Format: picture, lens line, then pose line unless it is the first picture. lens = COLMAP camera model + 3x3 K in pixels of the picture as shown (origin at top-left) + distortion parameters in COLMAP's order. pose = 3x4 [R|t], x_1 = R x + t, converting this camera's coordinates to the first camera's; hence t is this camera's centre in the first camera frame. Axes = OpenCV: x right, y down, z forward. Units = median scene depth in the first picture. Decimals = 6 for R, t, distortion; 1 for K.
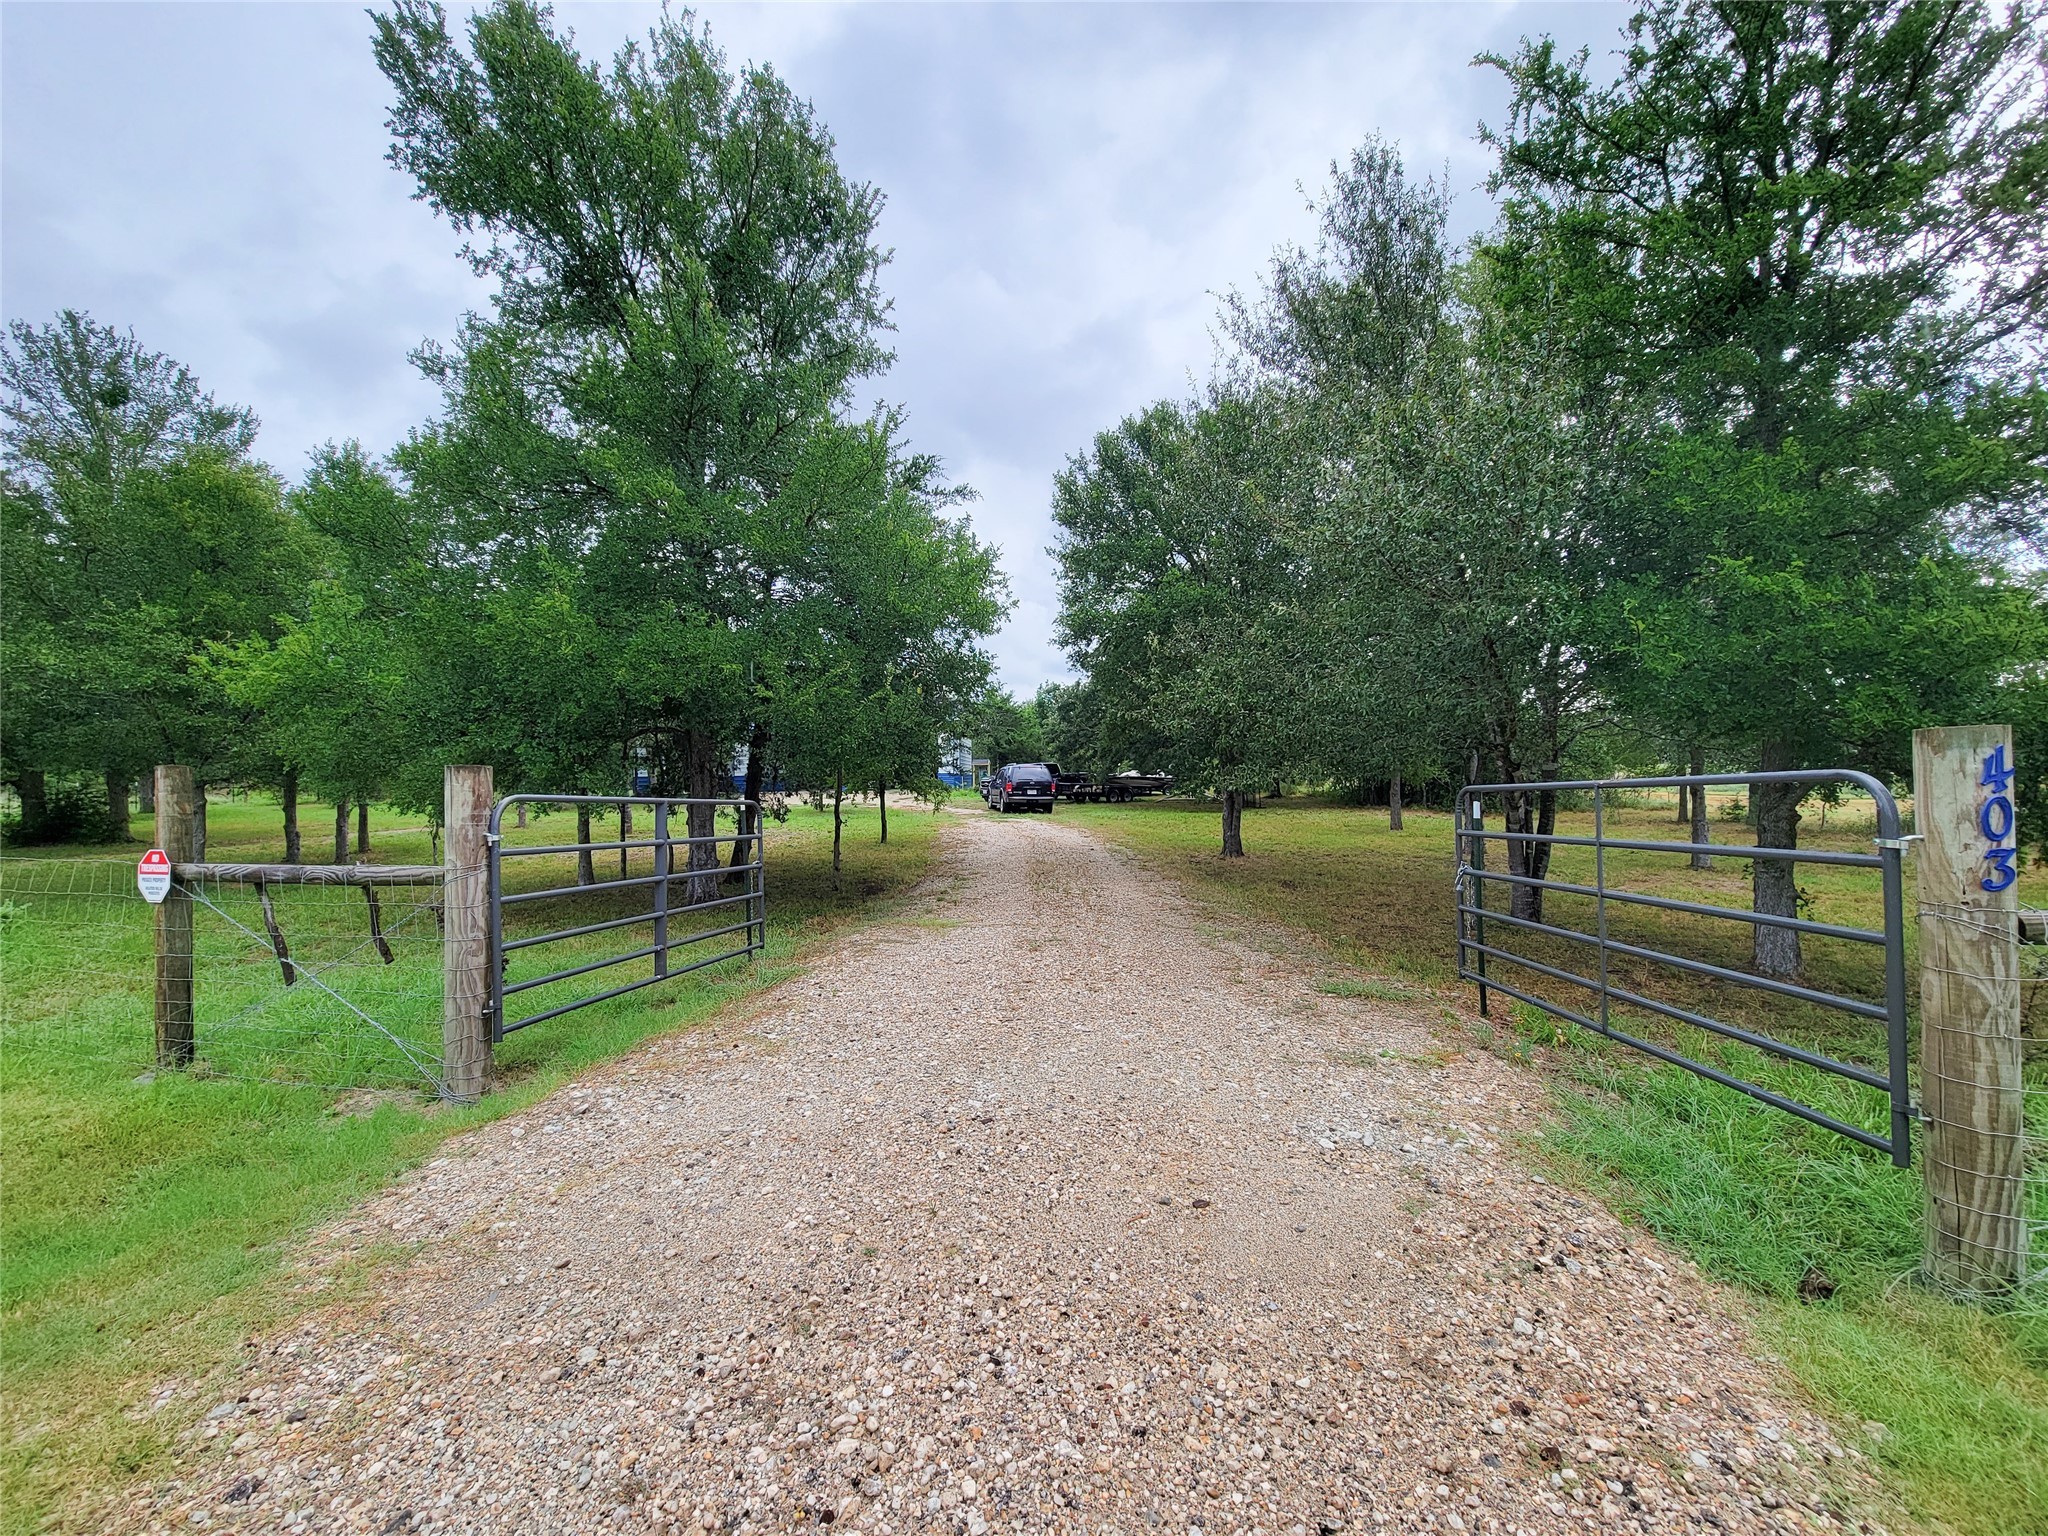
lens RADIAL K [[811.3, 0, 1055.2], [0, 811.3, 758.8], [0, 0, 1]] dist [0.000746, -0.000081]
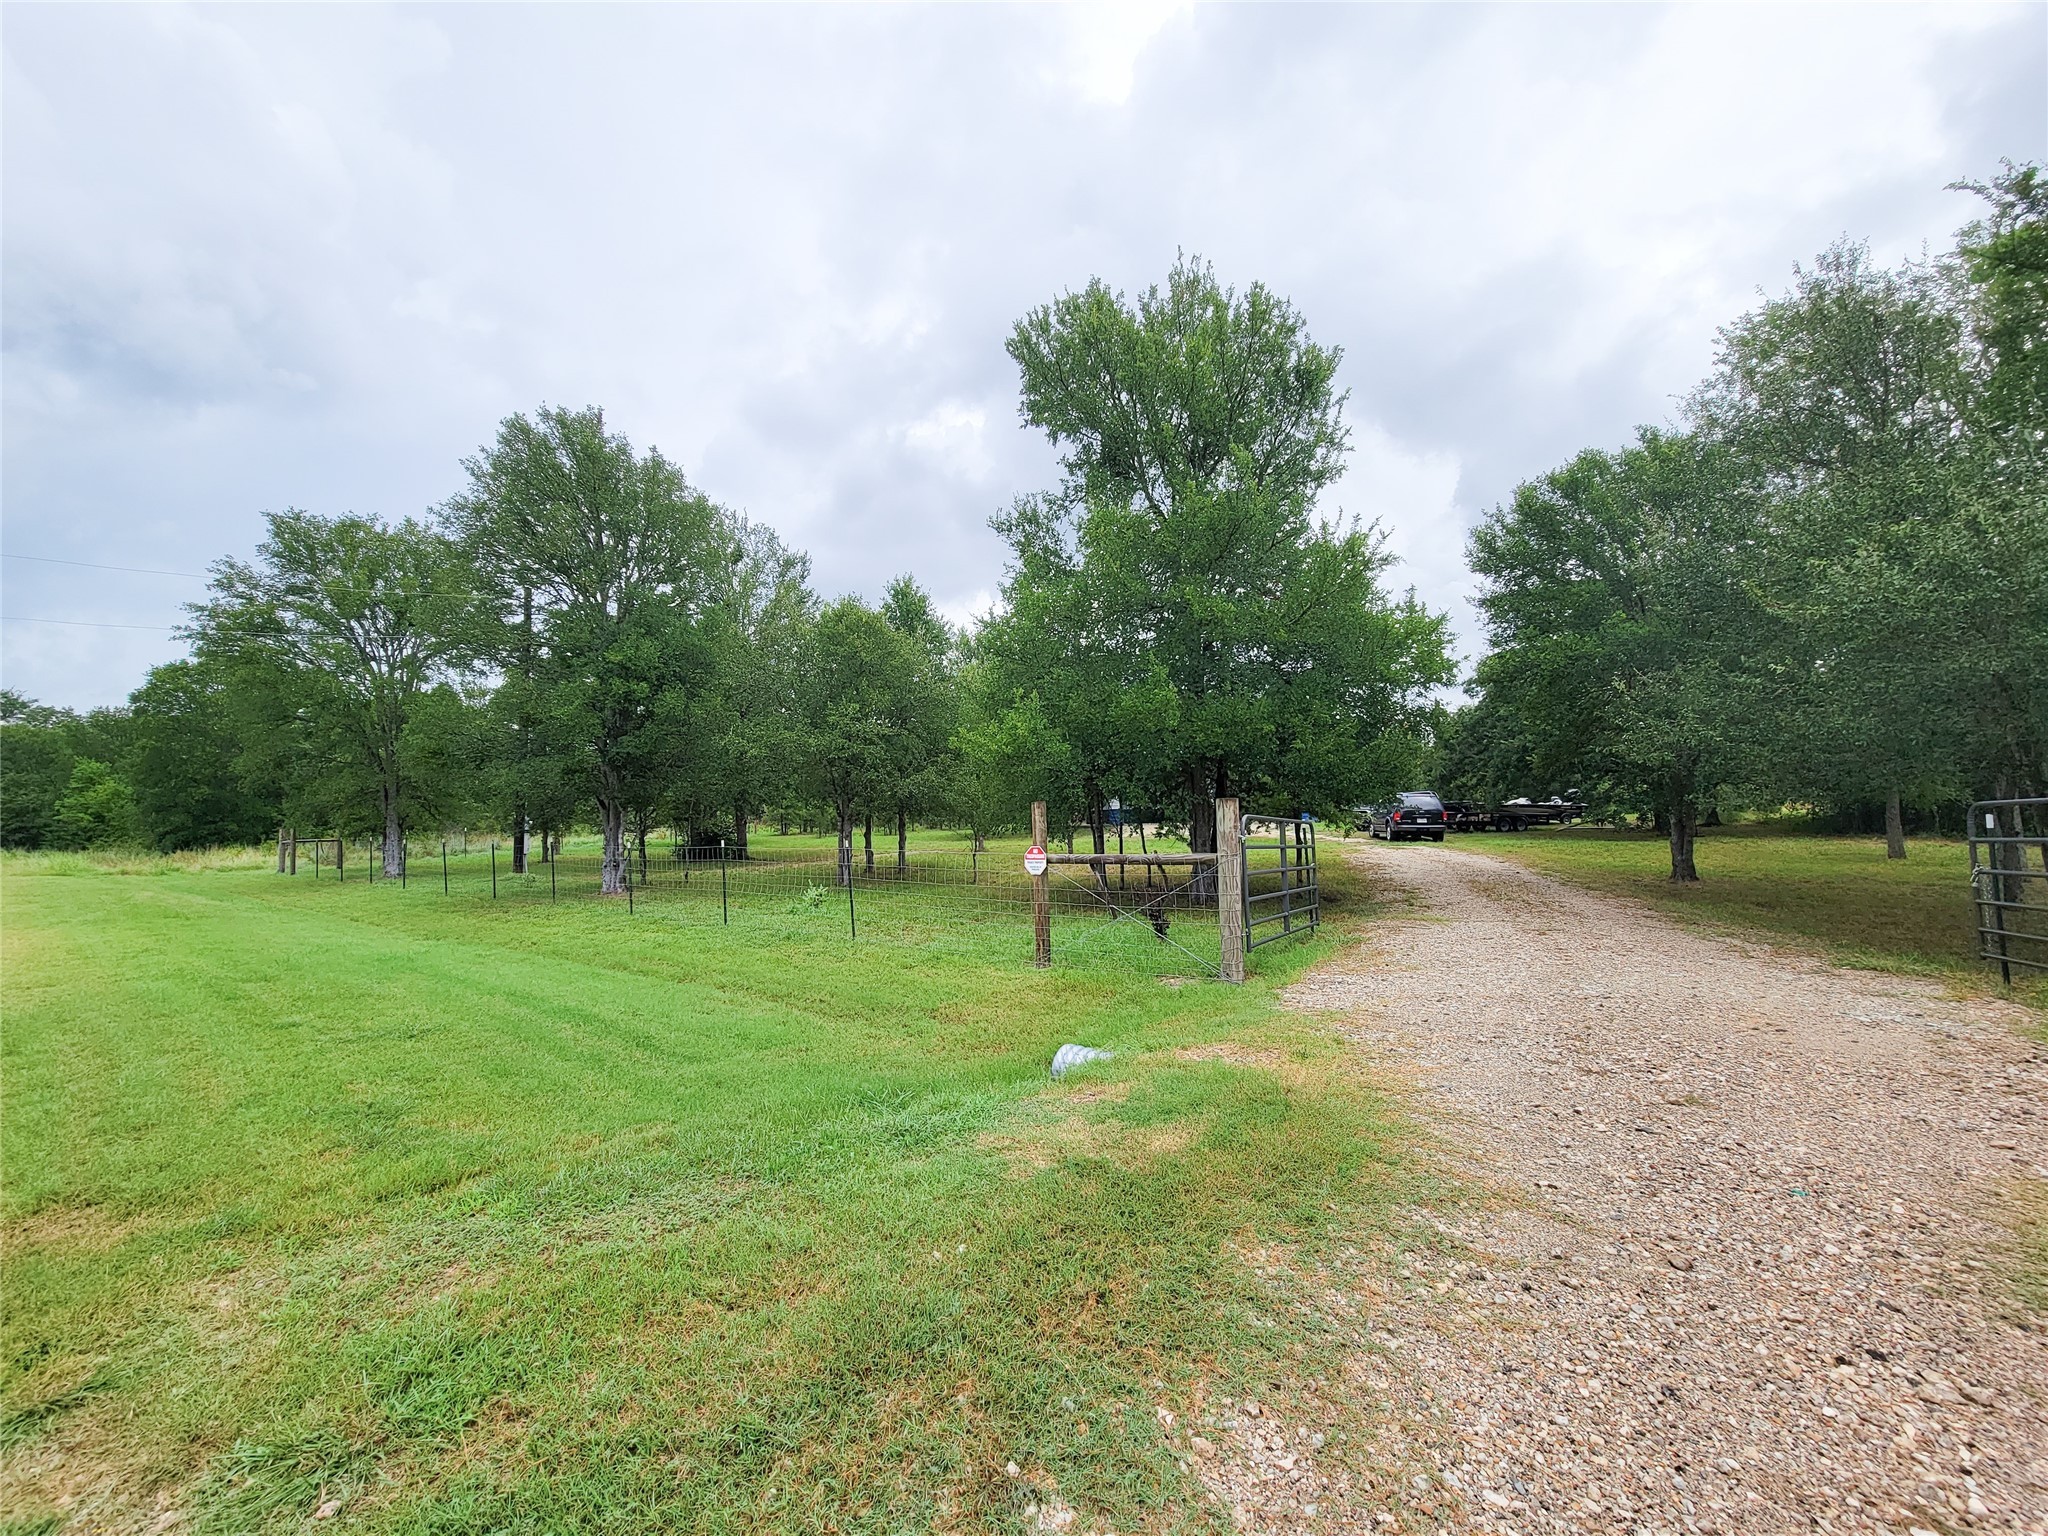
lens RADIAL K [[827.9, 0, 1036.8], [0, 827.9, 770.8], [0, 0, 1]] dist [-0.000002, -0.000671]
pose [[0.920589, -0.030038, -0.389376, -0.097300], [0.020381, 0.999374, -0.028908, -0.002000], [0.390000, 0.018677, 0.920625, -0.217283]]
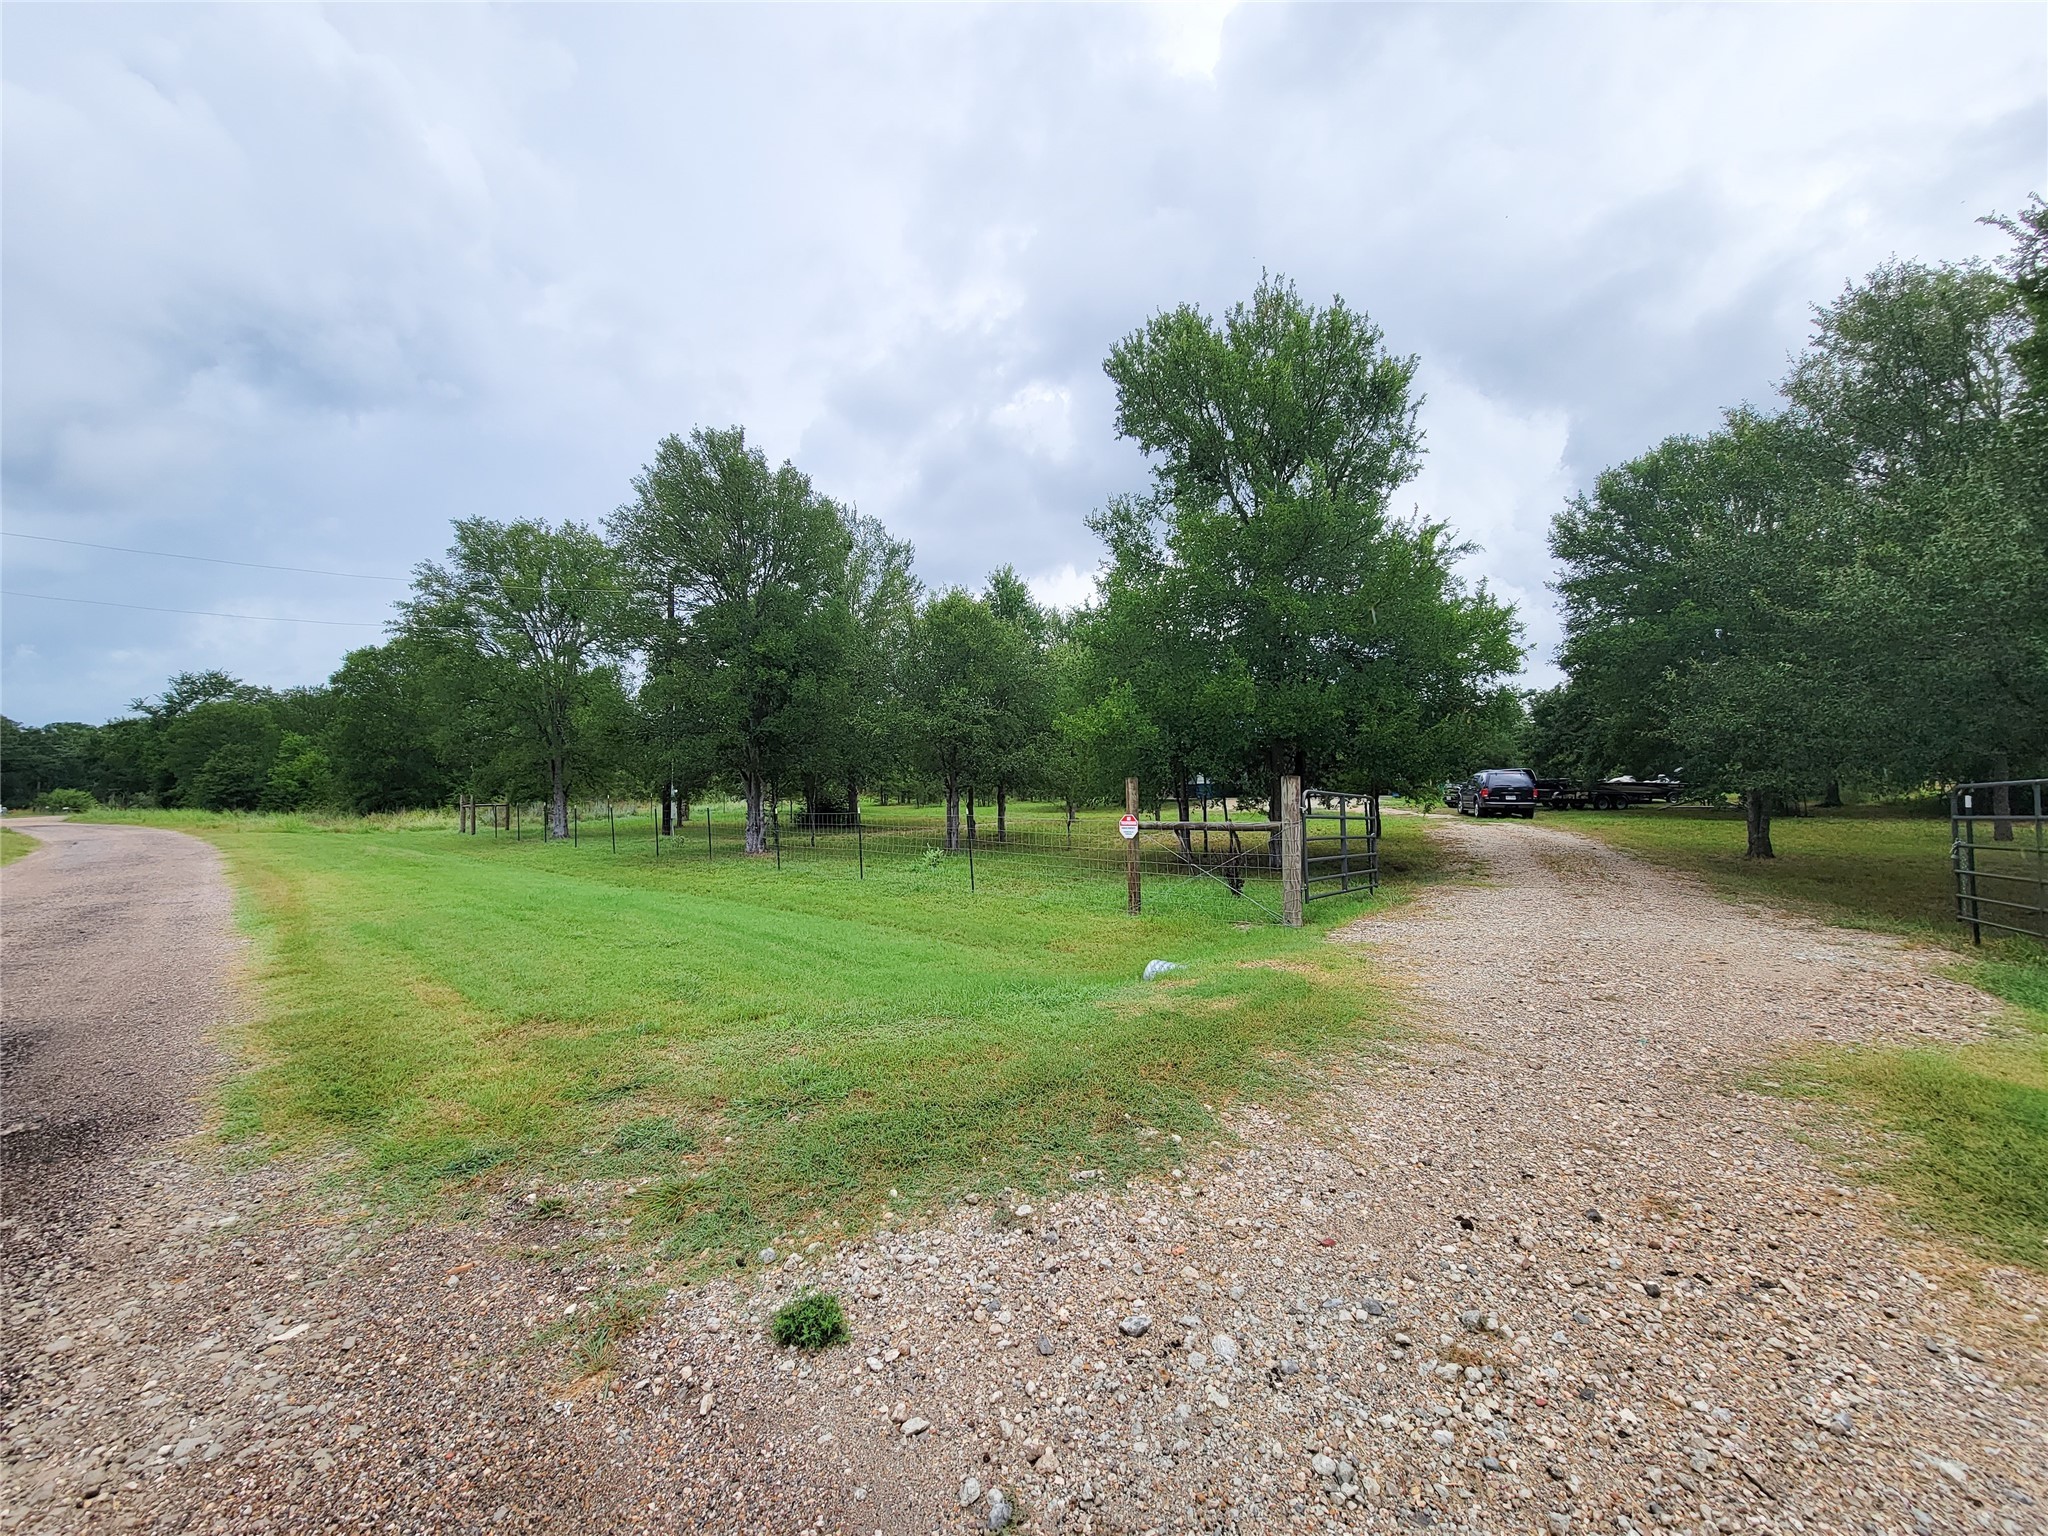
lens RADIAL K [[830.6, 0, 1025.0], [0, 830.6, 771.5], [0, 0, 1]] dist [0.001999, -0.002514]
pose [[0.868291, -0.011009, -0.495933, -0.058180], [0.013985, 0.999900, 0.002290, -0.004681], [0.495858, -0.008924, 0.868358, -0.322318]]
